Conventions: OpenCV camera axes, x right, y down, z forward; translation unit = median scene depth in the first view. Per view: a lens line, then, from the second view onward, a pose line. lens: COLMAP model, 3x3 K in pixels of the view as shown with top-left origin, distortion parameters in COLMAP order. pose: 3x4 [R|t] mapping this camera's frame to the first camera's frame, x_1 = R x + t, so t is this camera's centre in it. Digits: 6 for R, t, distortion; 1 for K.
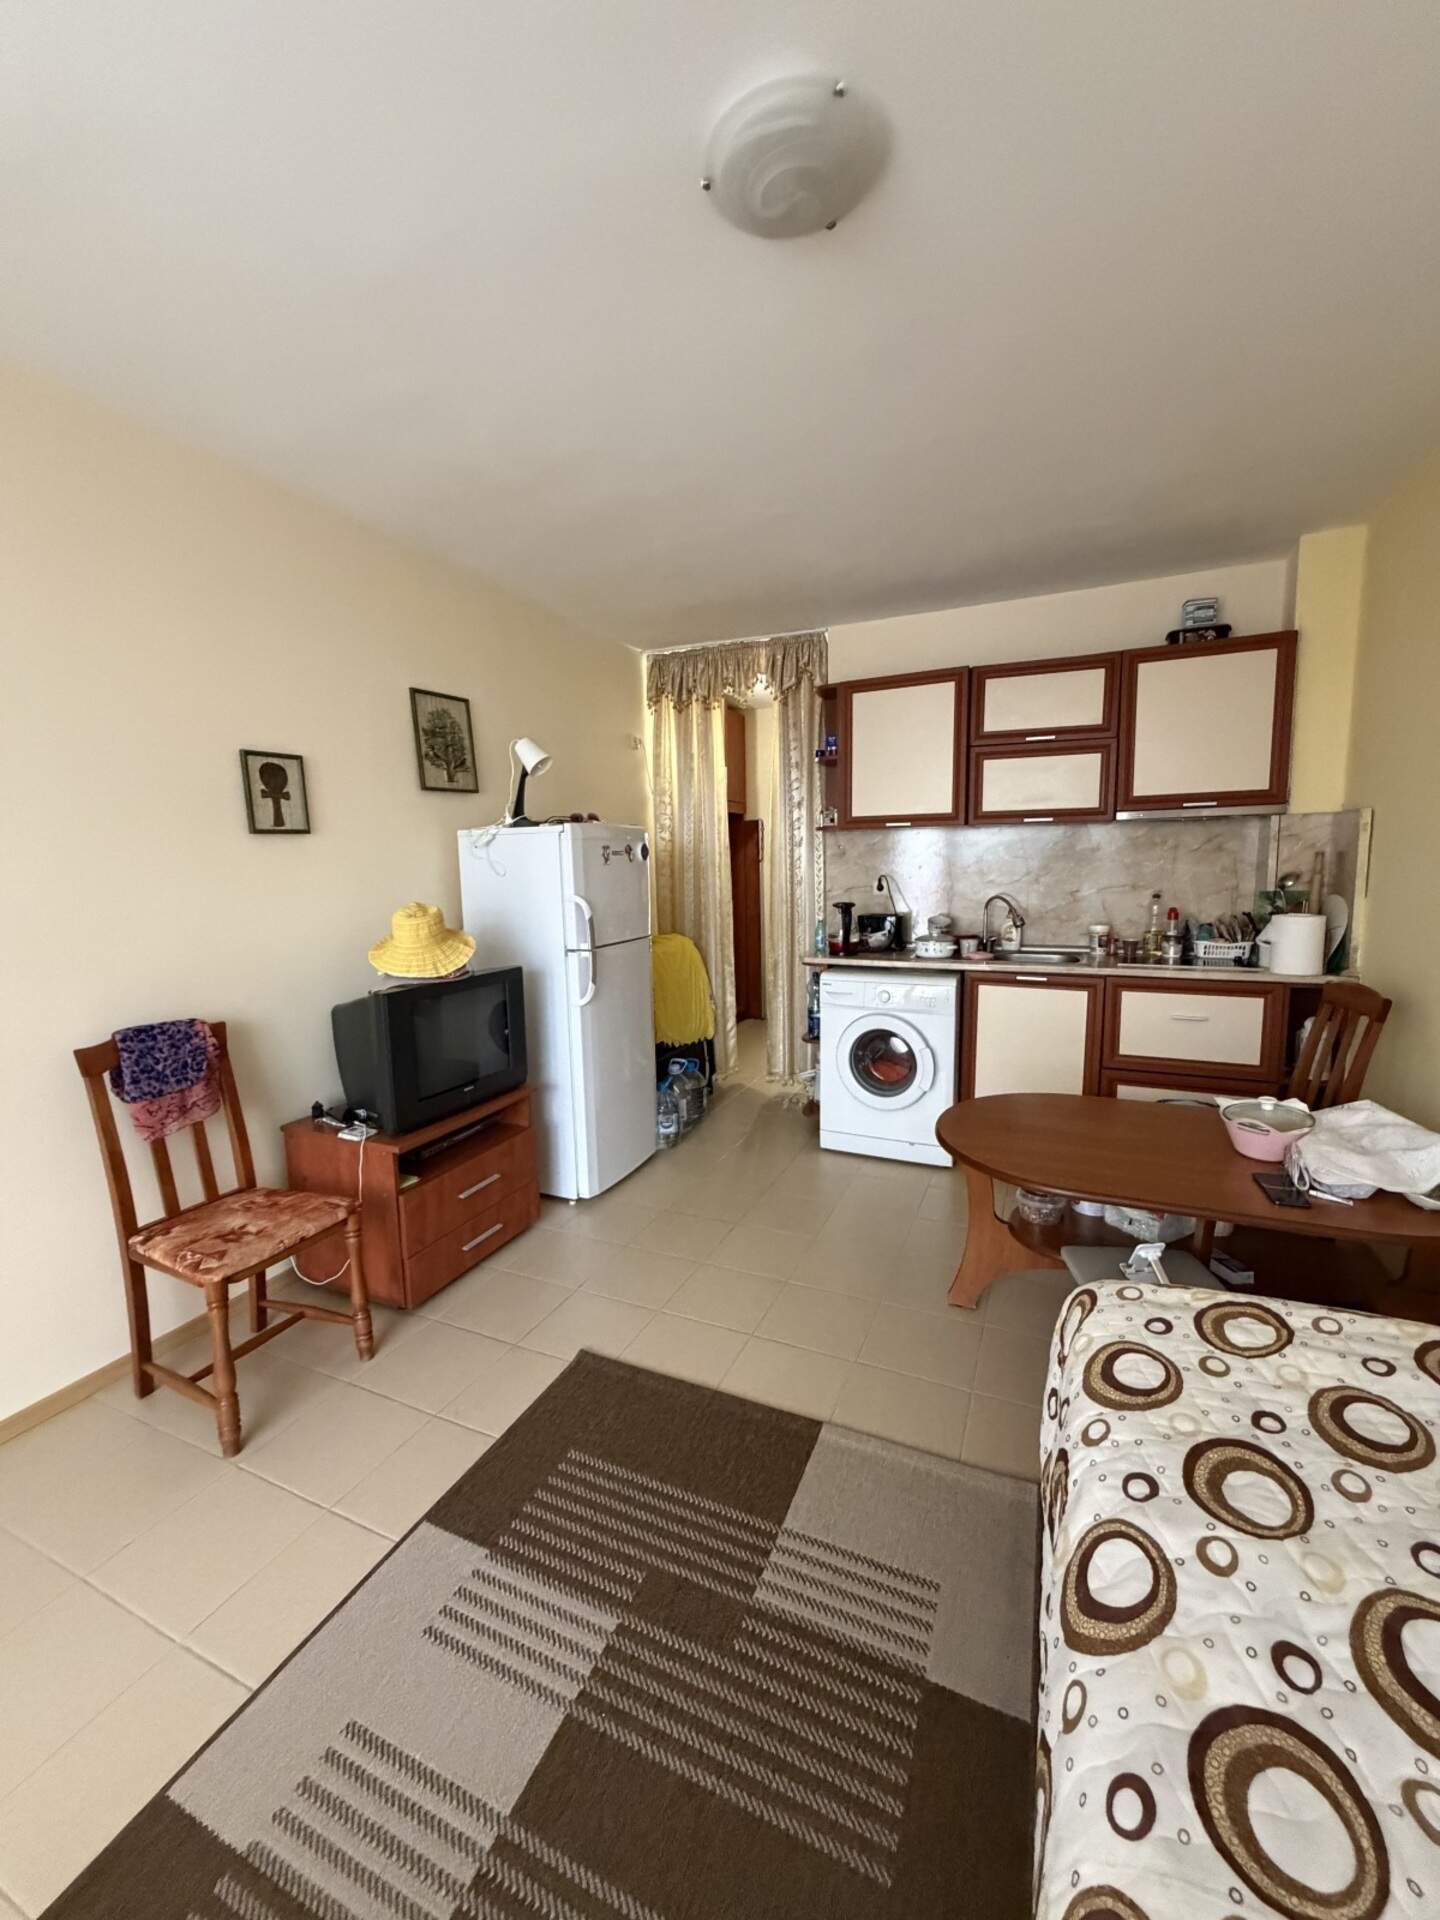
lens RADIAL K [[764.9, 0, 719.4], [0, 764.9, 951.2], [0, 0, 1]] dist [0.000404, -0.000266]
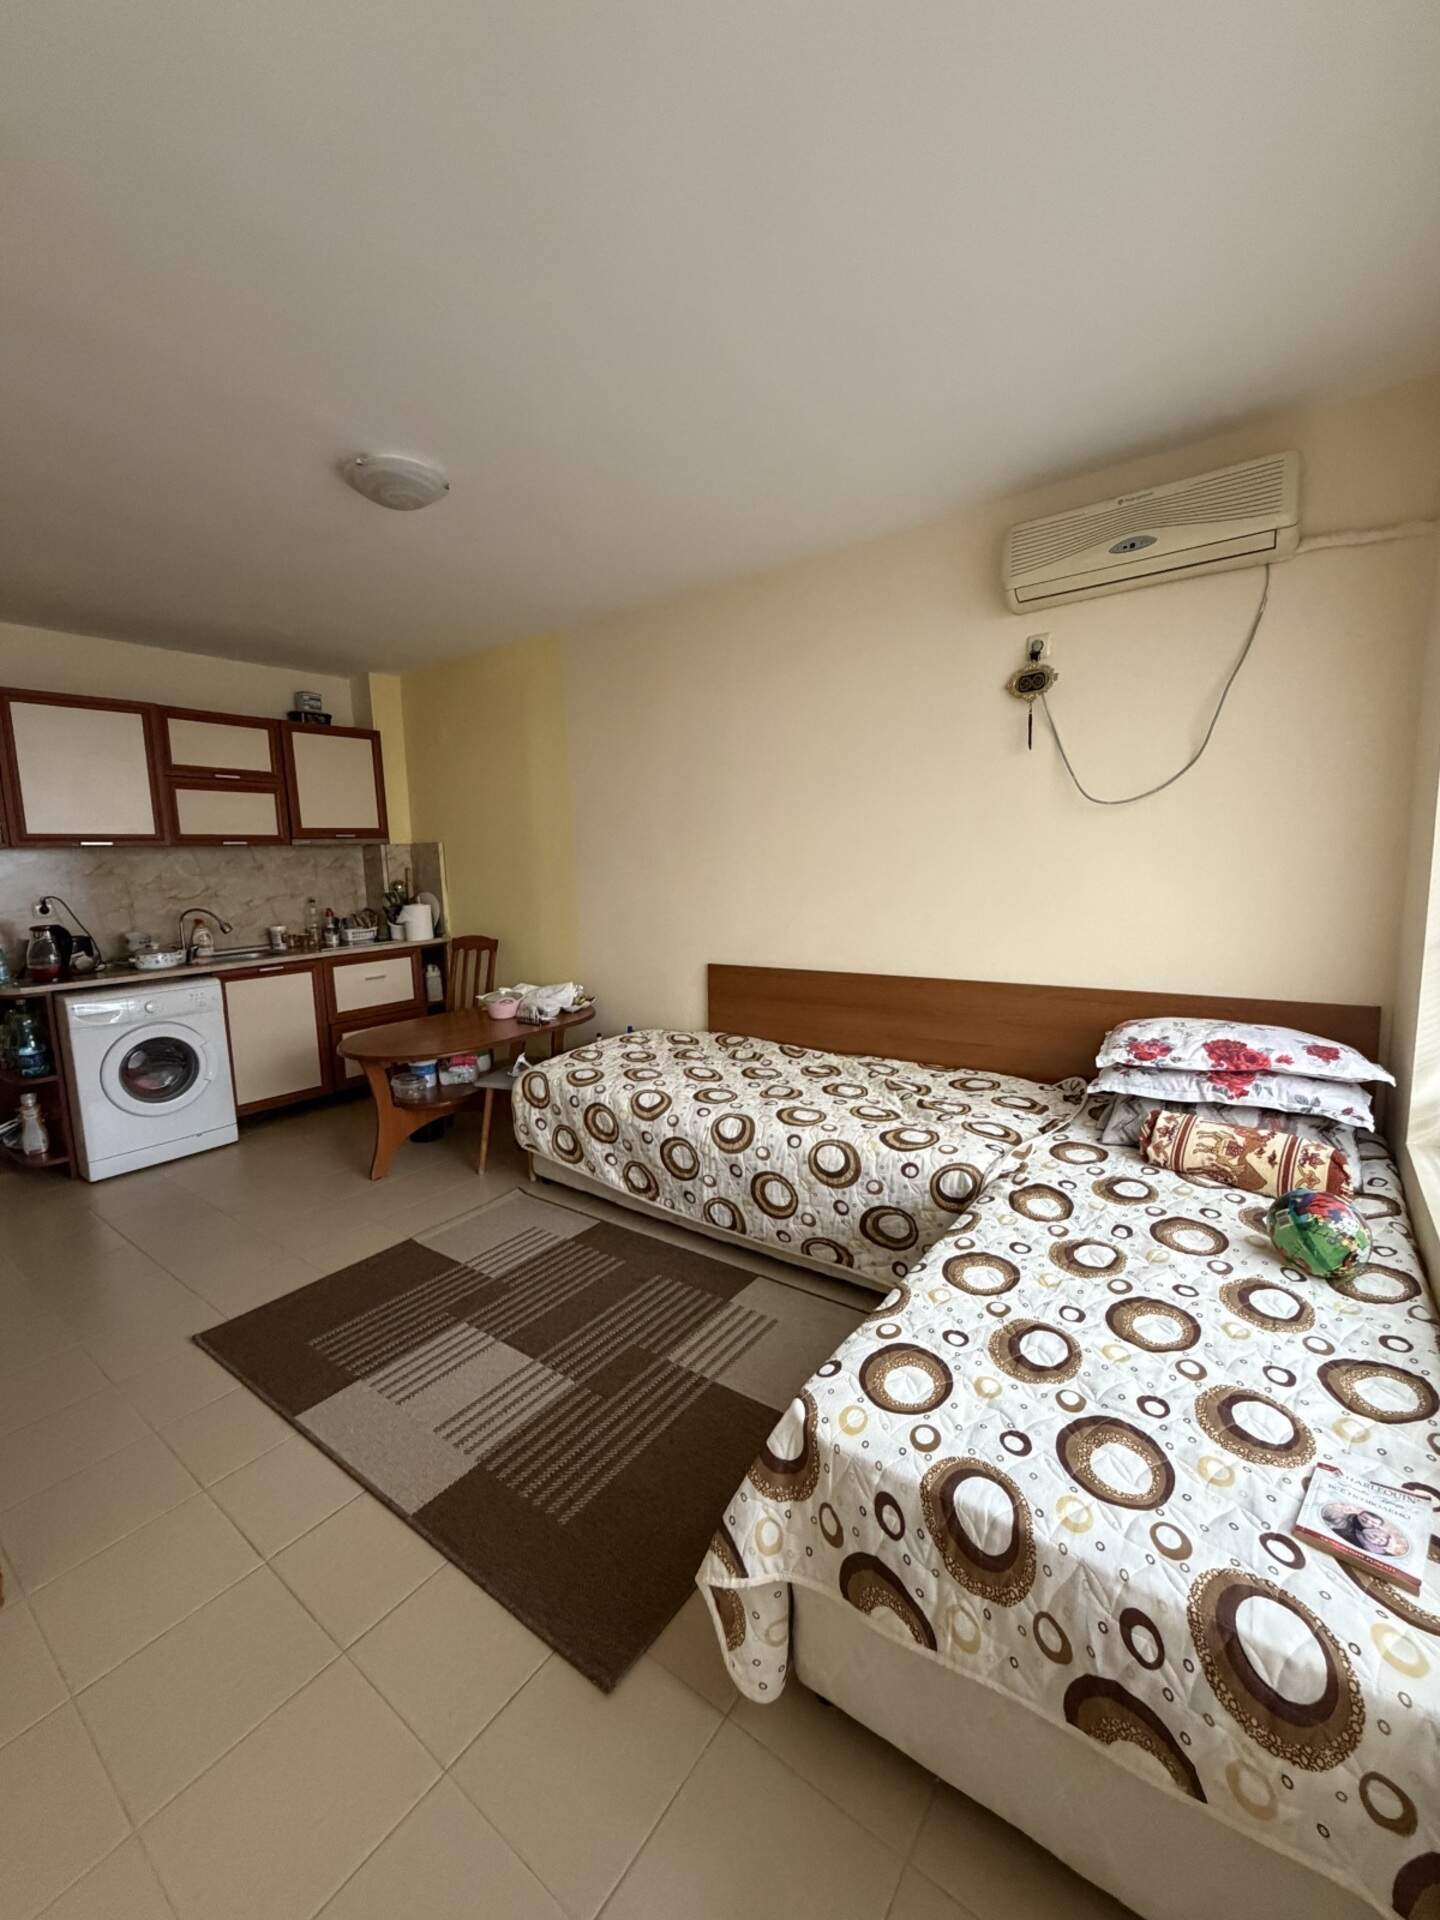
lens RADIAL K [[764.9, 0, 719.4], [0, 764.9, 951.2], [0, 0, 1]] dist [0.000404, -0.000266]
pose [[0.211946, -0.109213, 0.971160, -0.657493], [0.144688, 0.986291, 0.079338, 0.013852], [-0.966511, 0.123700, 0.224842, -0.000597]]
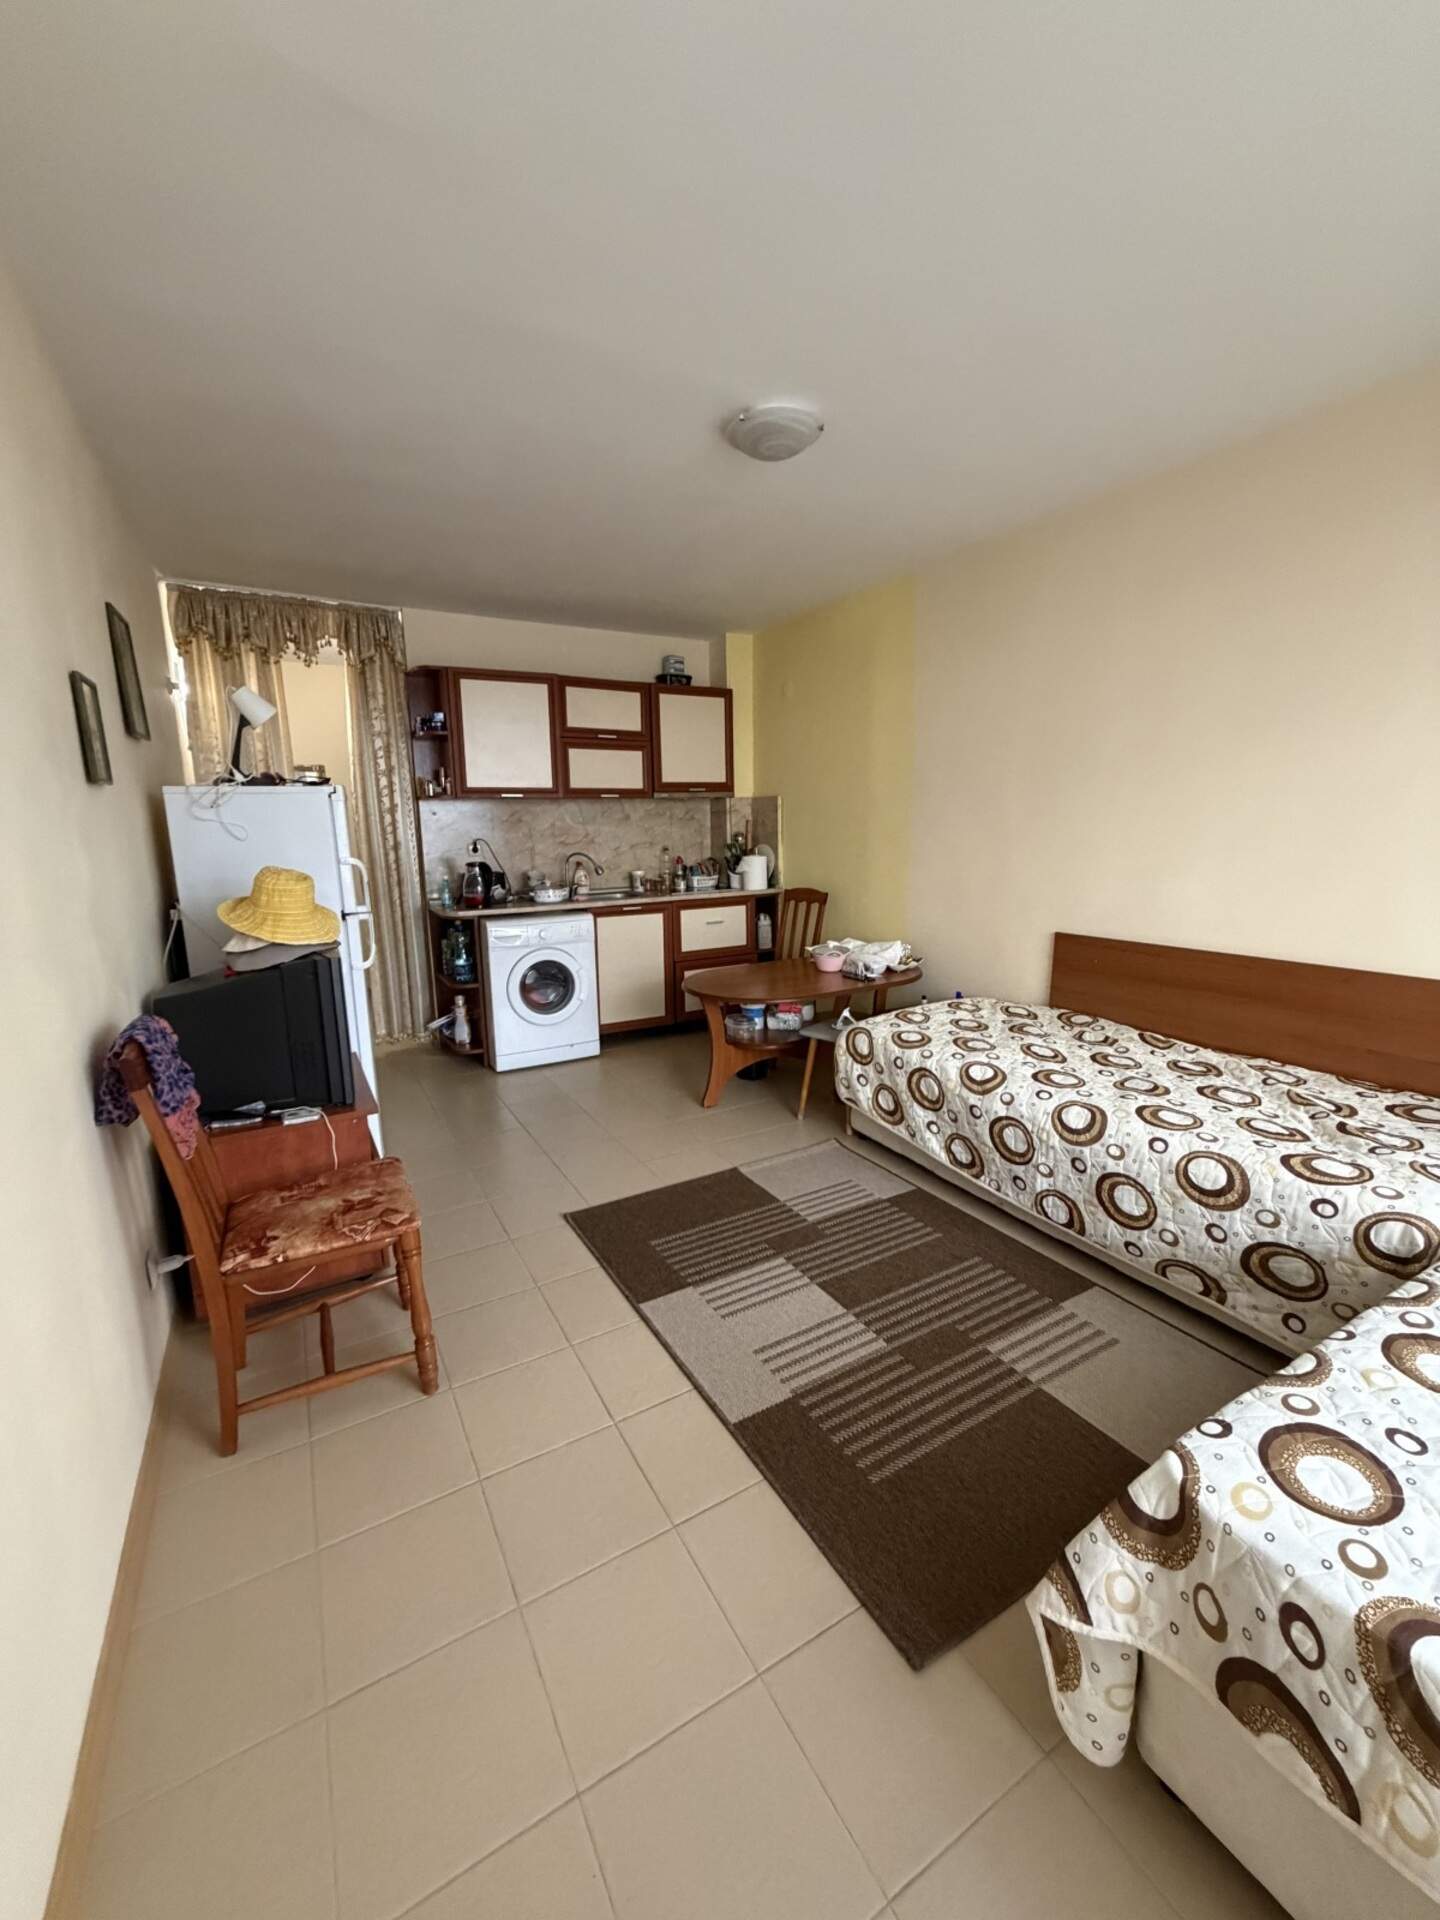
lens RADIAL K [[764.9, 0, 719.4], [0, 764.9, 951.2], [0, 0, 1]] dist [0.000404, -0.000266]
pose [[0.584011, -0.129364, 0.801371, -0.648403], [0.104135, 0.991002, 0.084086, 0.011969], [-0.805039, 0.034344, 0.592227, 0.029661]]
